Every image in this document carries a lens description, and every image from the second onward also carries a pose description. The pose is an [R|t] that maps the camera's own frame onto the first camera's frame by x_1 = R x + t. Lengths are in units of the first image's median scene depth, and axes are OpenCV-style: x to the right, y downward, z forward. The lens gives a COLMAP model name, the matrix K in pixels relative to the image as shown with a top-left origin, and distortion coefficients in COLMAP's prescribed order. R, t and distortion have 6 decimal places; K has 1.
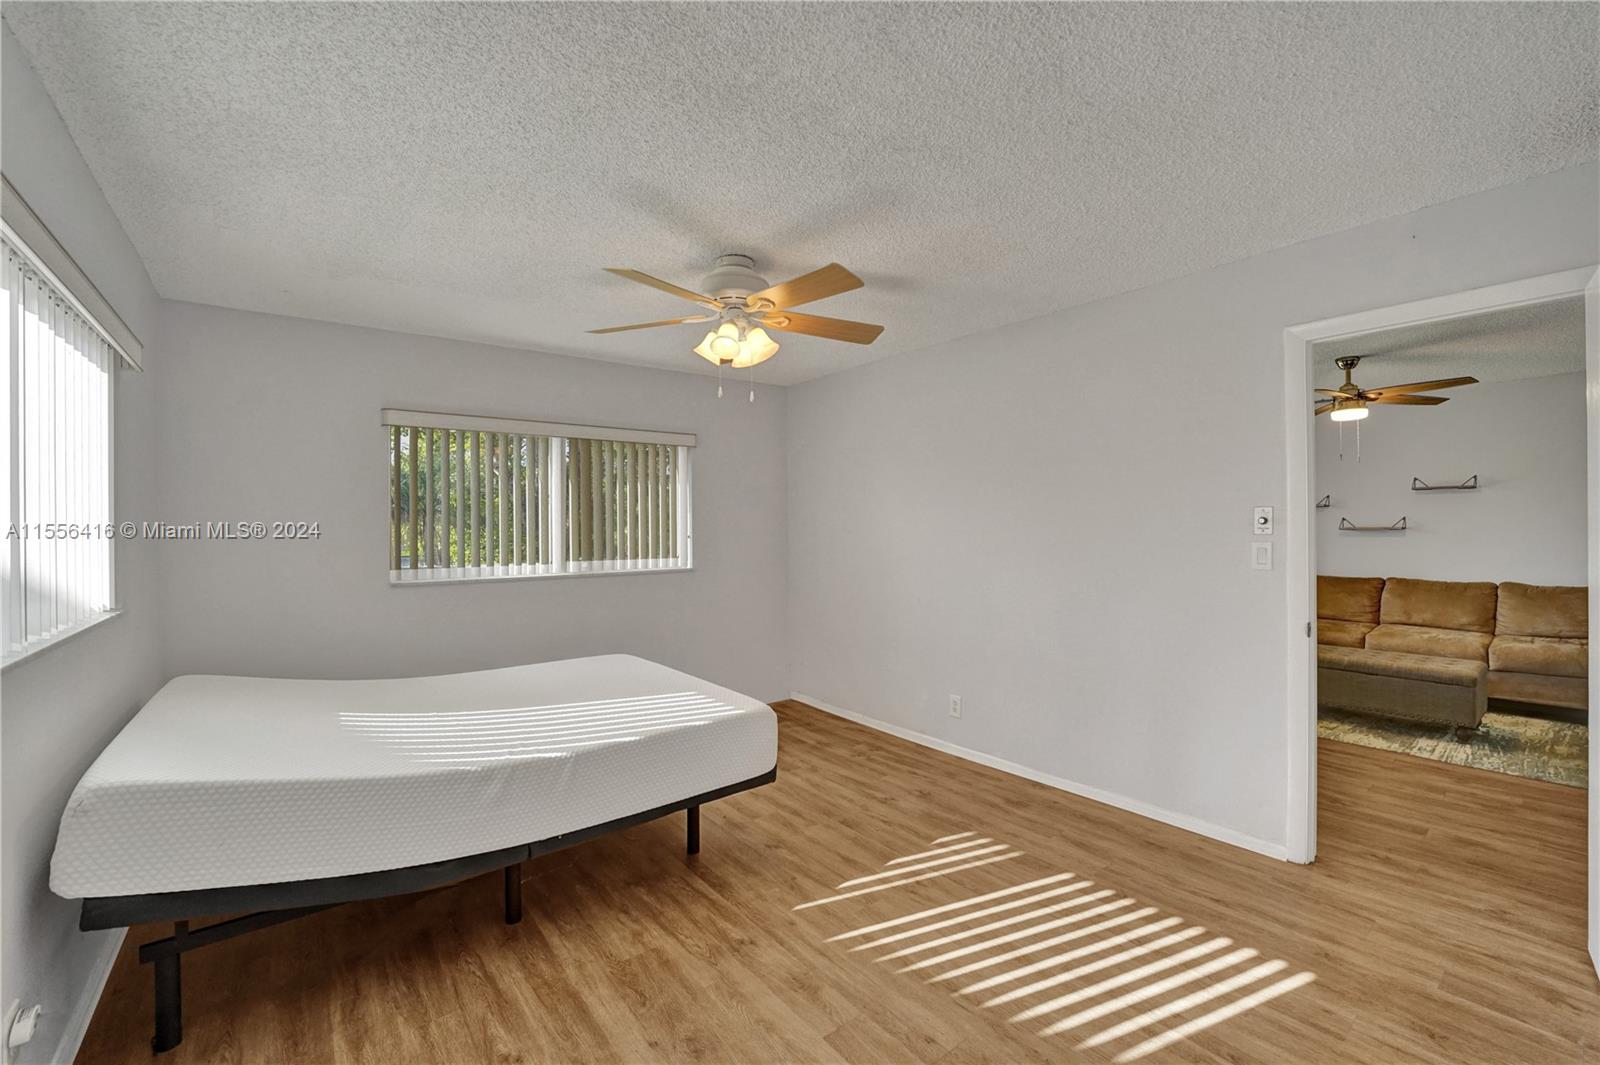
lens RADIAL K [[660.5, 0, 793.5], [0, 660.5, 534.2], [0, 0, 1]] dist [-0.026642, -0.000013]
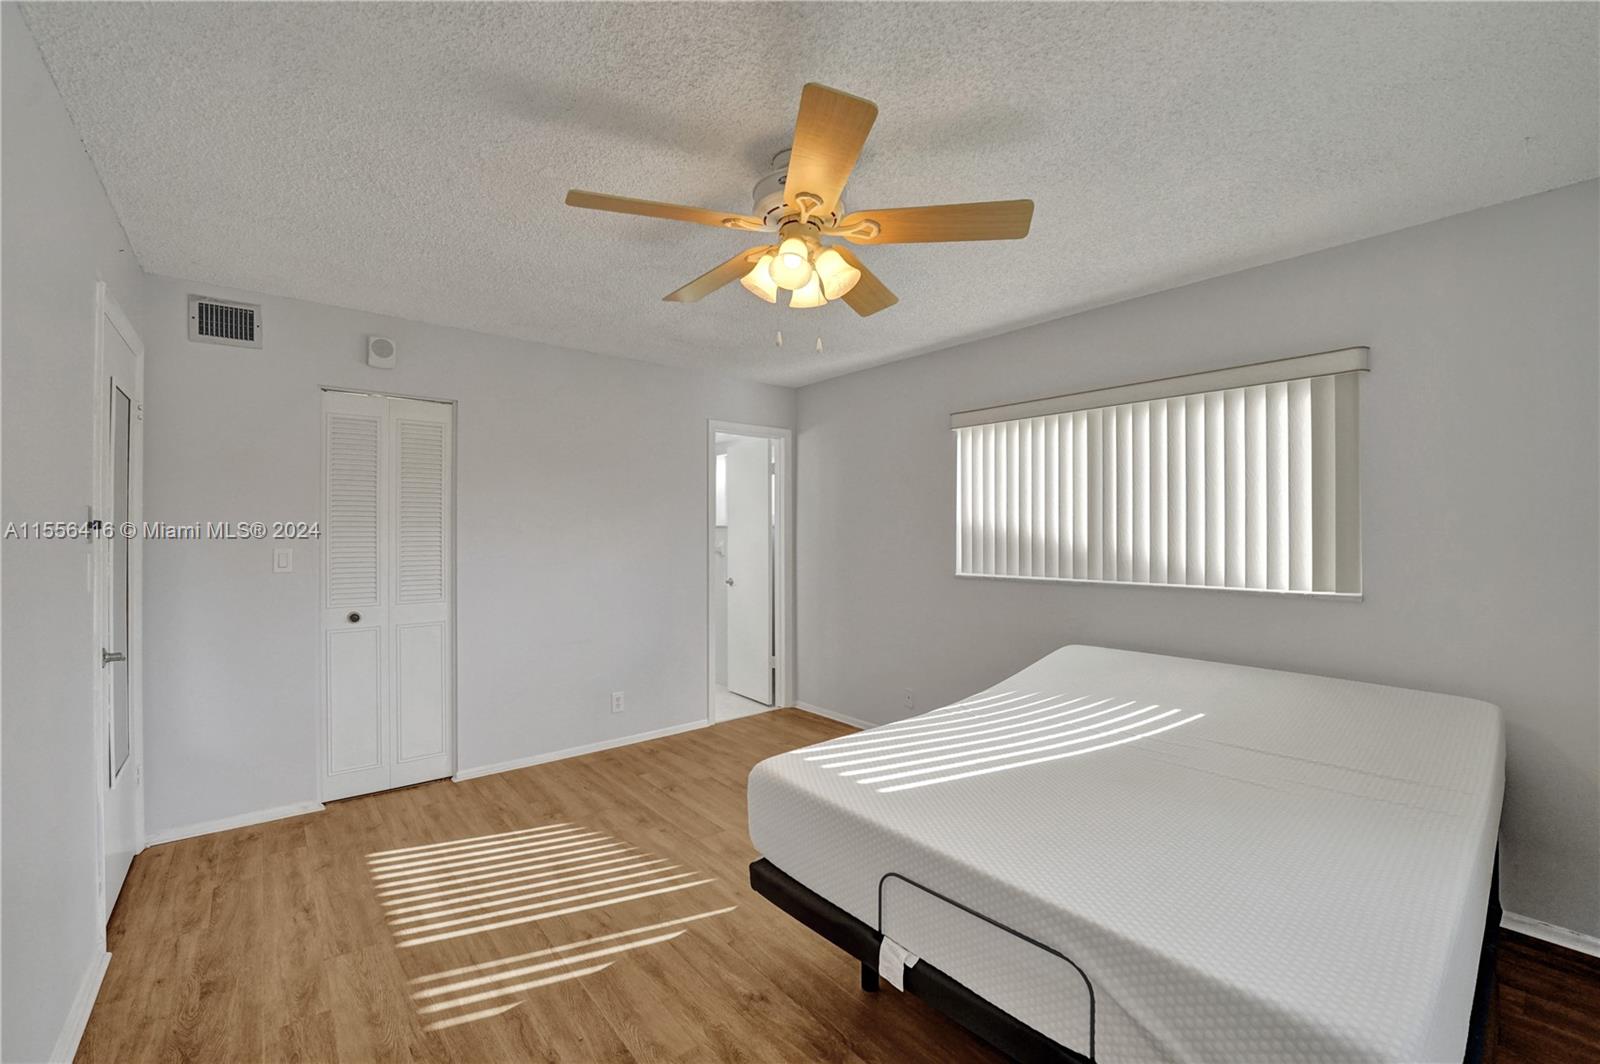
lens RADIAL K [[660.5, 0, 793.5], [0, 660.5, 533.7], [0, 0, 1]] dist [-0.026642, -0.000013]
pose [[-0.999379, 0.009914, -0.033799, -0.058441], [0.009833, 0.999948, 0.002553, -0.003787], [0.033823, 0.002219, -0.999425, 1.916960]]
